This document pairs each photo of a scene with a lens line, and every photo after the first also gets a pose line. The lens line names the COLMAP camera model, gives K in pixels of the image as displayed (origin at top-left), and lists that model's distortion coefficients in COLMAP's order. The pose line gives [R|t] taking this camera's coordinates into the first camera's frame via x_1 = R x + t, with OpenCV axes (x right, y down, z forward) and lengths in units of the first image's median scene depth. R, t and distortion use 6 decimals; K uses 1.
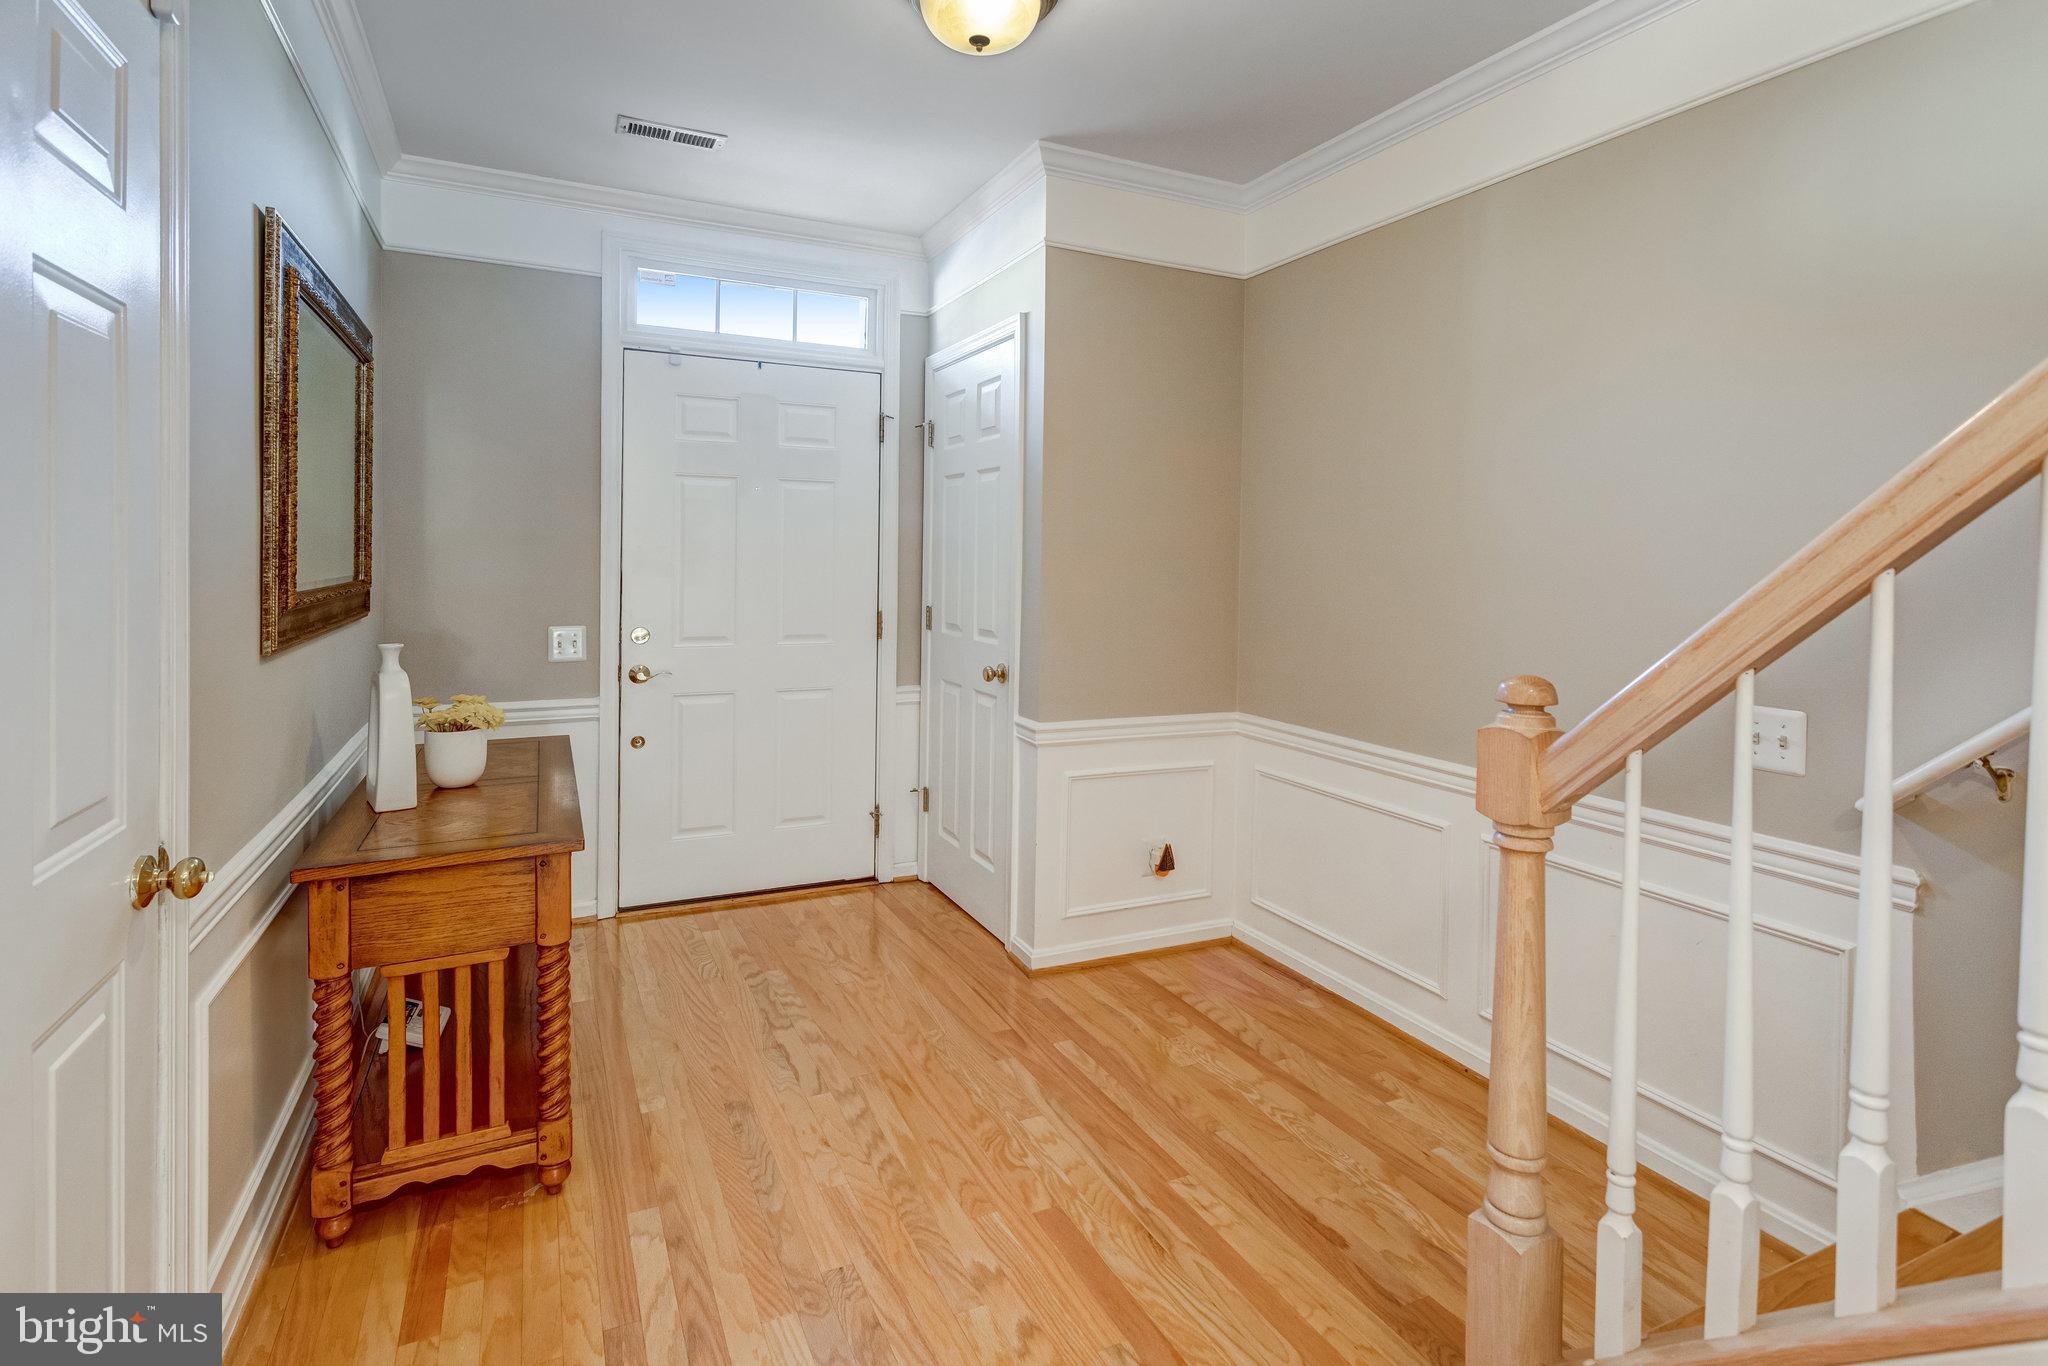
lens RADIAL K [[1026.5, 0, 1054.1], [0, 1026.5, 573.5], [0, 0, 1]] dist [-0.000524, 0.007436]
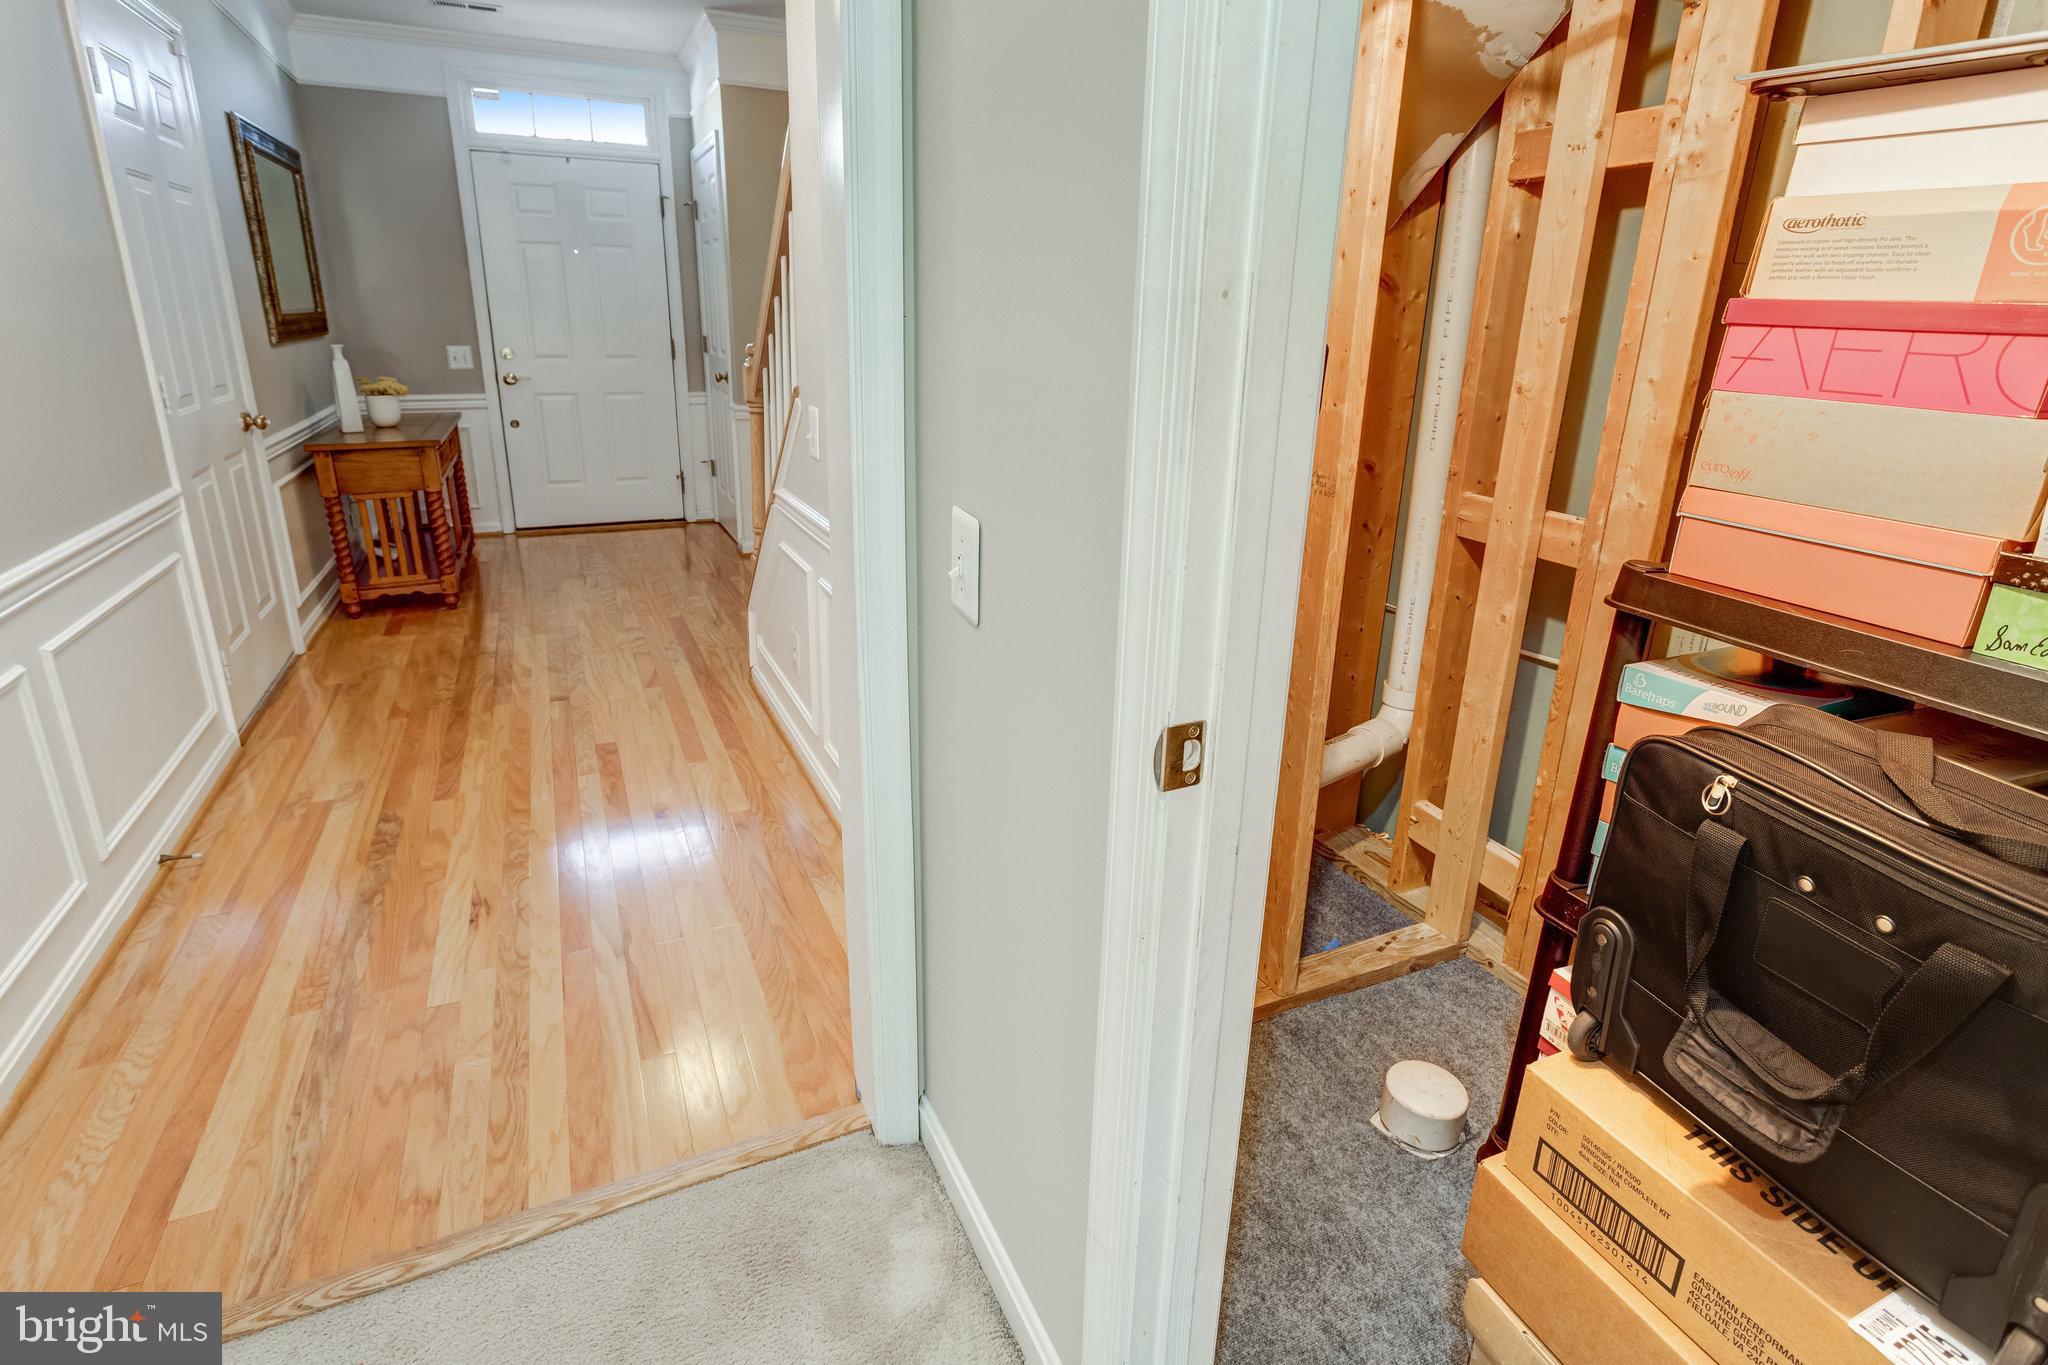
lens RADIAL K [[1028.7, 0, 1007.3], [0, 1028.7, 628.0], [0, 0, 1]] dist [-0.001407, 0.001081]
pose [[0.998891, 0.017823, -0.043572, 0.672229], [-0.004907, 0.959942, 0.280156, 0.032503], [0.046820, -0.279631, 0.958965, -0.891586]]
